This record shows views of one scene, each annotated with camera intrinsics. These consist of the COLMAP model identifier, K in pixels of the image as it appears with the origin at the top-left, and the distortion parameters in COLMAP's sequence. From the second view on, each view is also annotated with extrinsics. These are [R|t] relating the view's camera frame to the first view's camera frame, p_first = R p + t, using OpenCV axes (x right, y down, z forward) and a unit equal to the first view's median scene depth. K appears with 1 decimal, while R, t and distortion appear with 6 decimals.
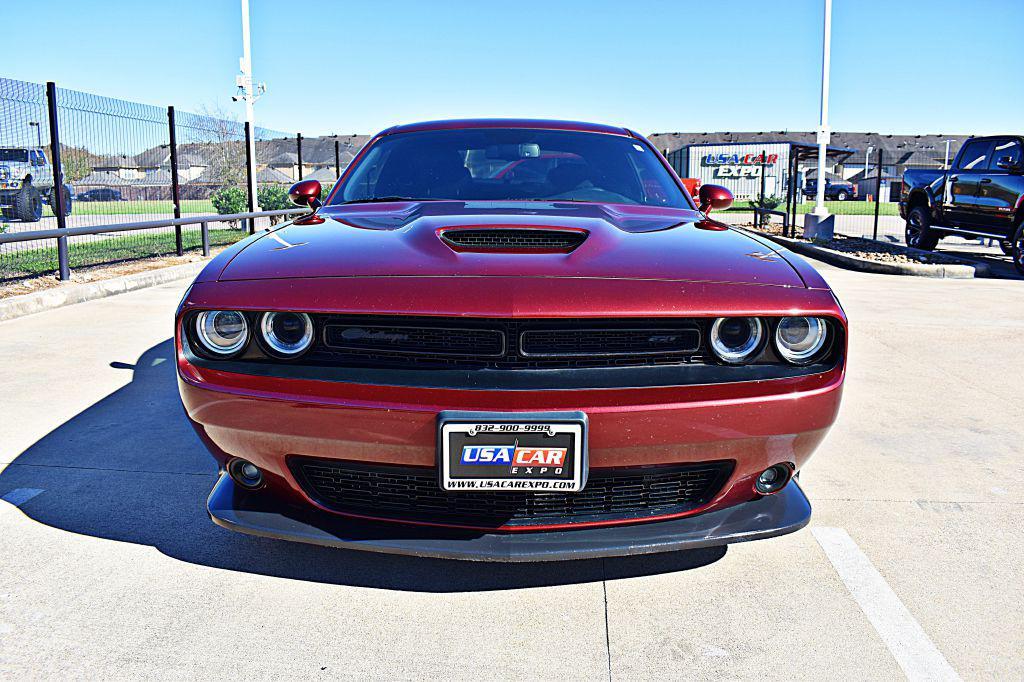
lens RADIAL K [[792.5, 0, 511.2], [0, 792.5, 341.7], [0, 0, 1]] dist [-0.100840, 0.015857]
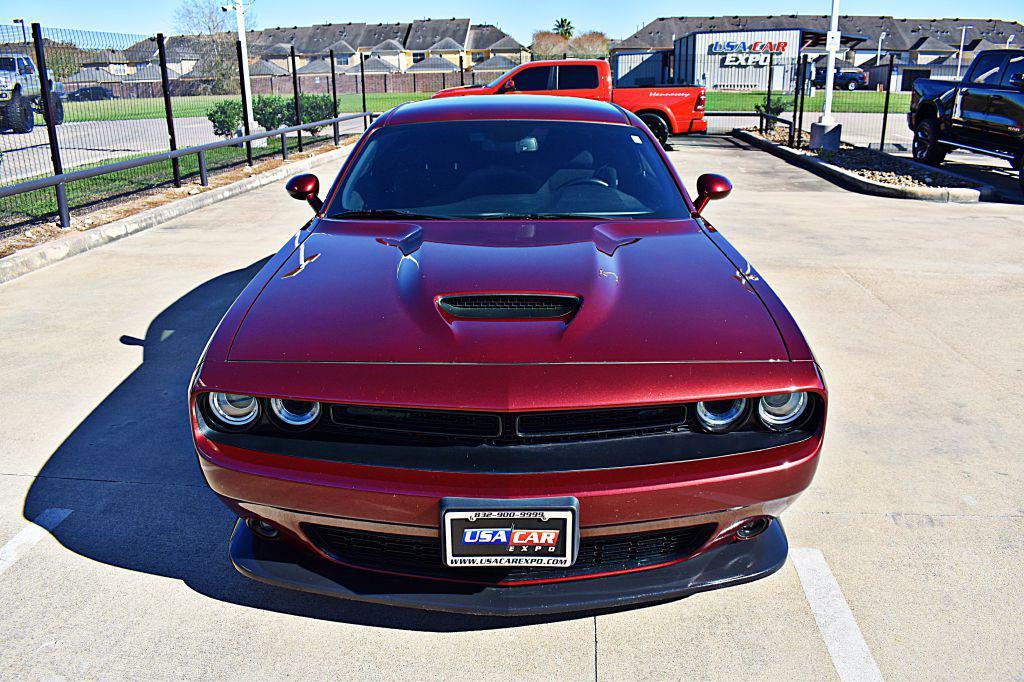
lens RADIAL K [[792.5, 0, 511.2], [0, 792.5, 341.7], [0, 0, 1]] dist [-0.100840, 0.015857]
pose [[0.999934, -0.010353, -0.004926, 0.011470], [0.010930, 0.990493, 0.137126, -0.252291], [0.003460, -0.137171, 0.990541, -0.035704]]
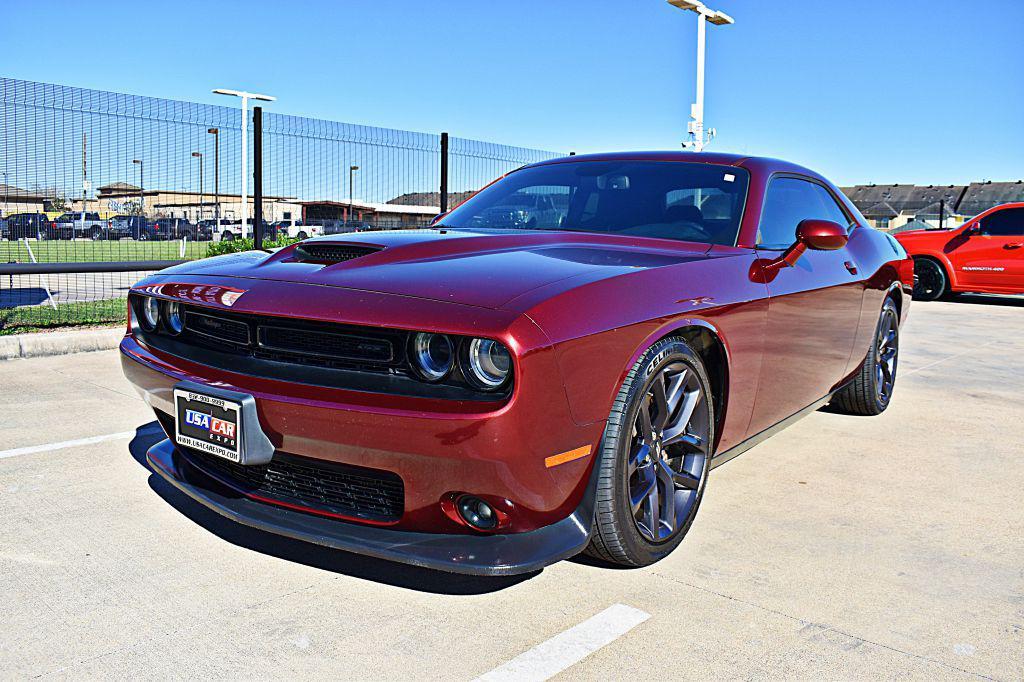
lens RADIAL K [[837.9, 0, 508.4], [0, 837.9, 341.4], [0, 0, 1]] dist [-0.086266, 0.004120]
pose [[0.801947, 0.090024, -0.590573, 1.027375], [-0.132295, 0.990797, -0.028613, -0.003838], [0.582562, 0.101076, 0.806477, 0.217045]]
